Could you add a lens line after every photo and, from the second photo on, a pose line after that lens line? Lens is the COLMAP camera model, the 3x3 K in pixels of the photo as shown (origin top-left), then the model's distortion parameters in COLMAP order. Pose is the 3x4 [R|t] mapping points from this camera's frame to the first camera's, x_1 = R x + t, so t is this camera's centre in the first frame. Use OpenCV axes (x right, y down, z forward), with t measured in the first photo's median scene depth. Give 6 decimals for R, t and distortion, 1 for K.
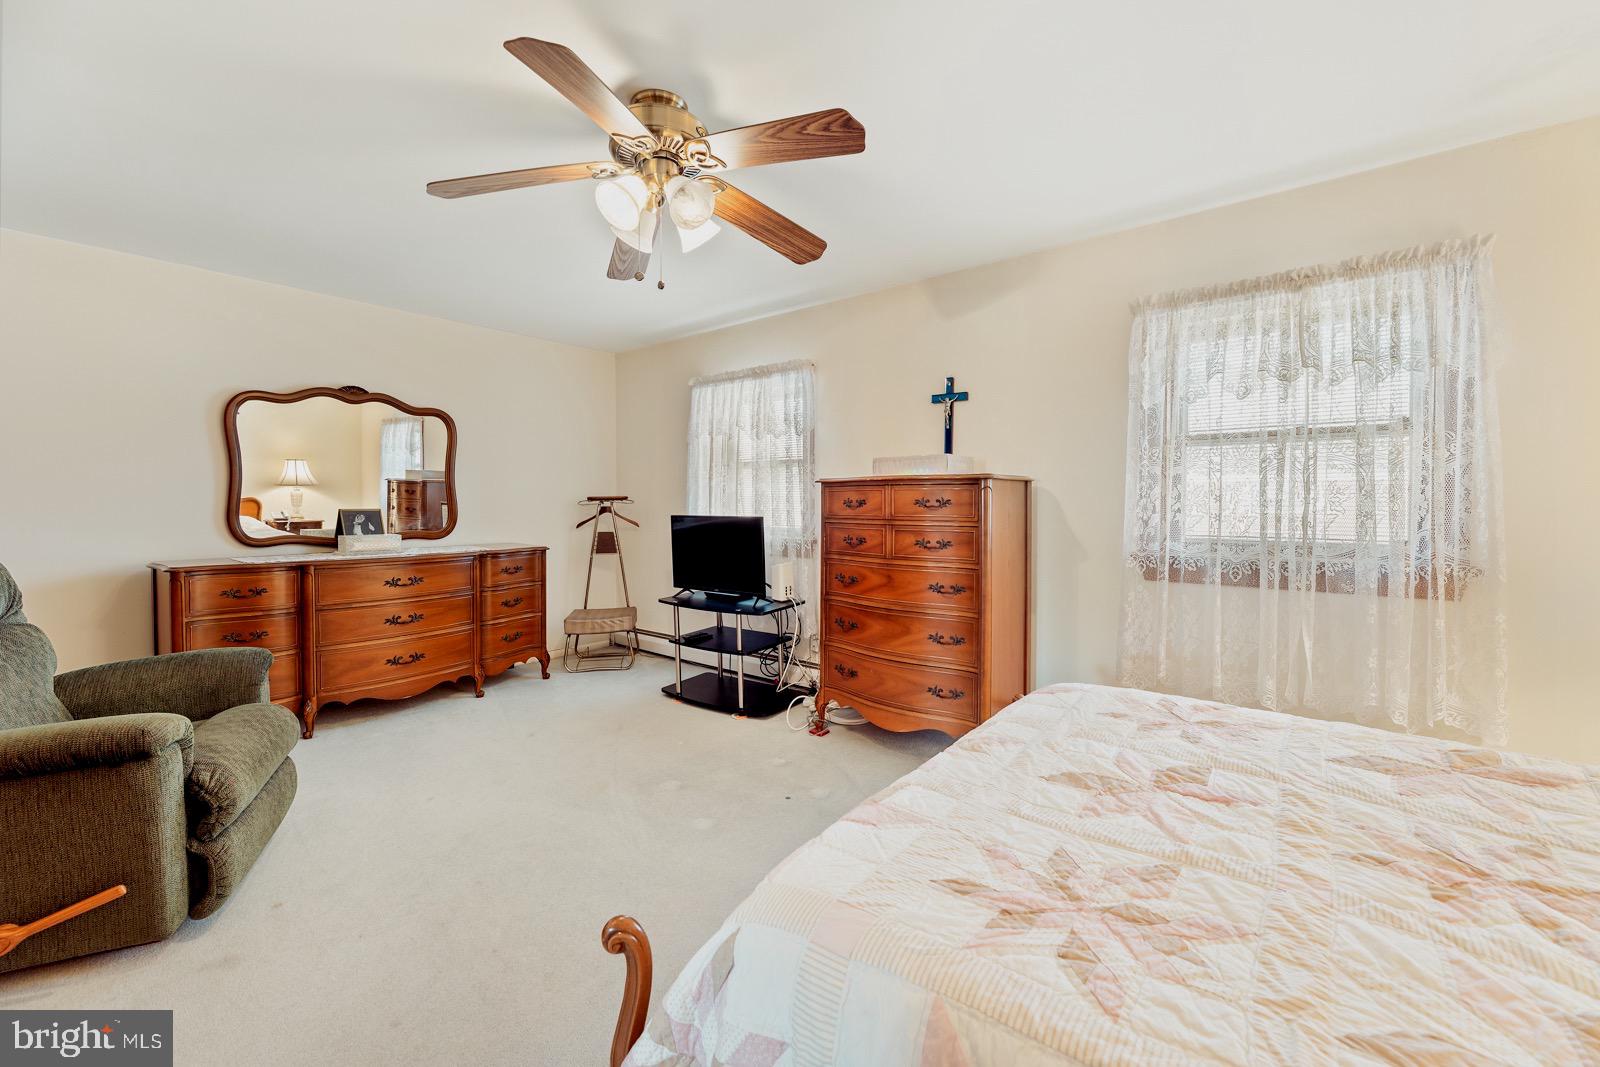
lens RADIAL K [[653.5, 0, 805.5], [0, 653.5, 525.9], [0, 0, 1]] dist [0.000058, -0.000081]
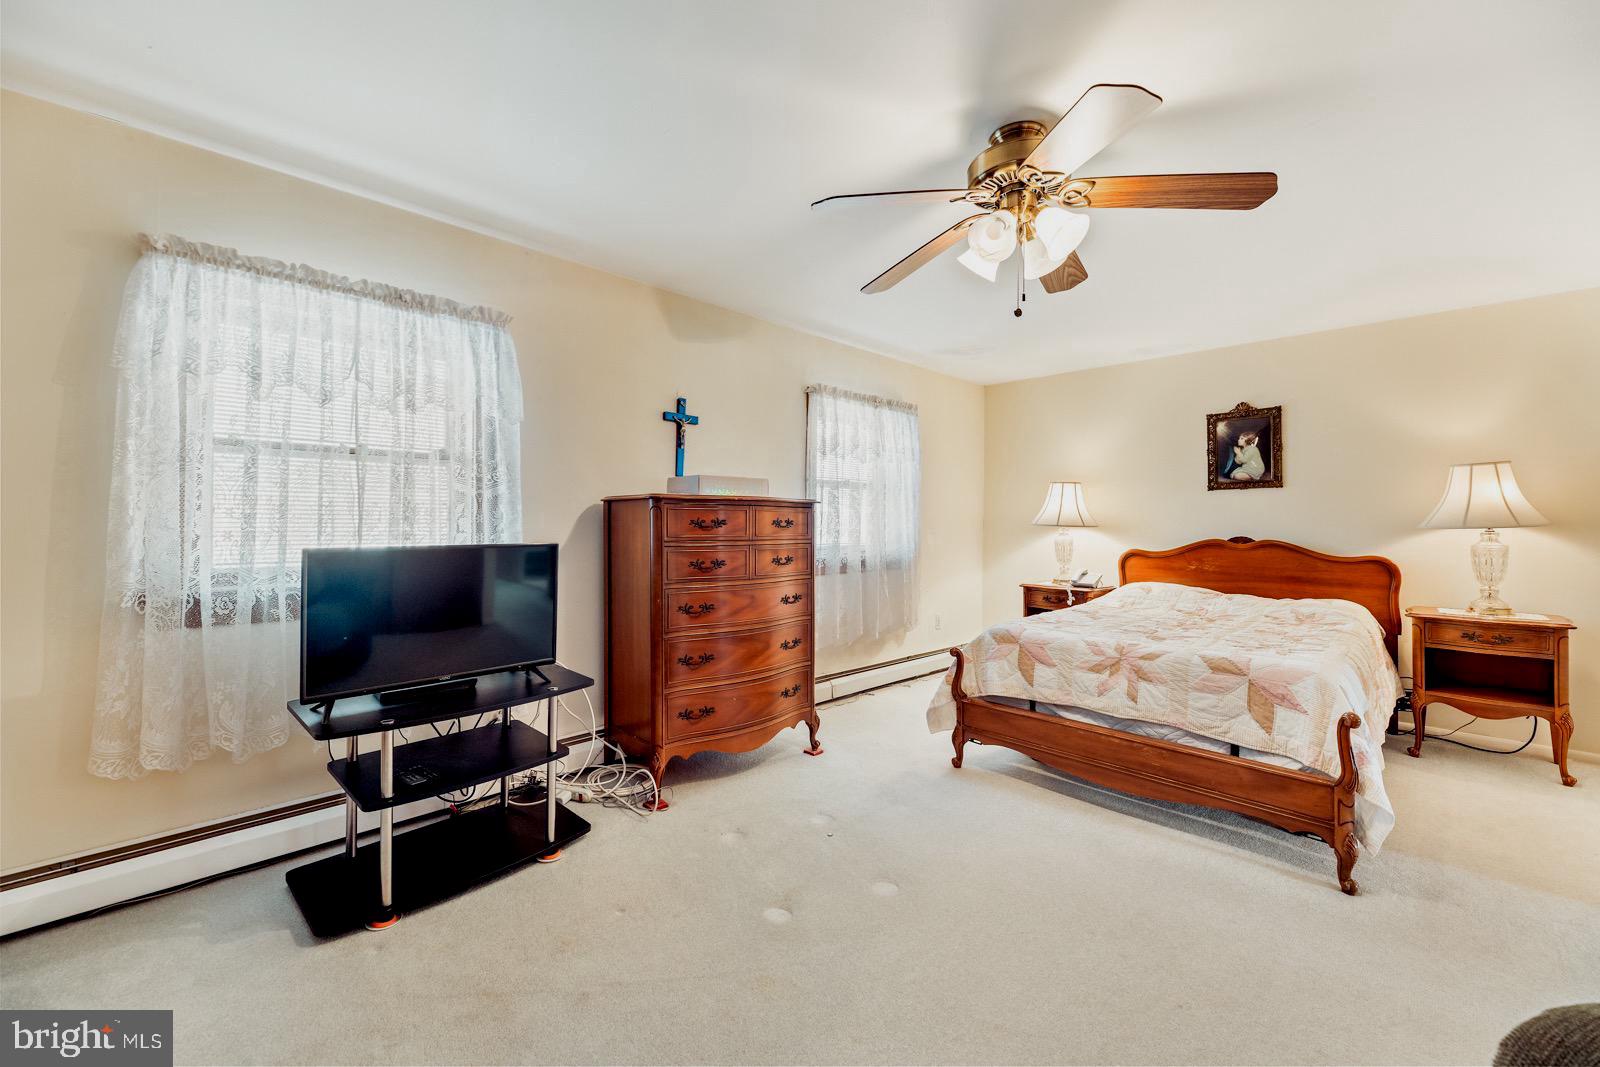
lens RADIAL K [[633.2, 0, 793.2], [0, 633.2, 522.4], [0, 0, 1]] dist [0.002128, -0.000285]
pose [[0.103305, 0.001640, 0.994648, -0.799698], [0.031092, 0.999505, -0.004877, -0.028247], [-0.994164, 0.031429, 0.103203, 0.799759]]
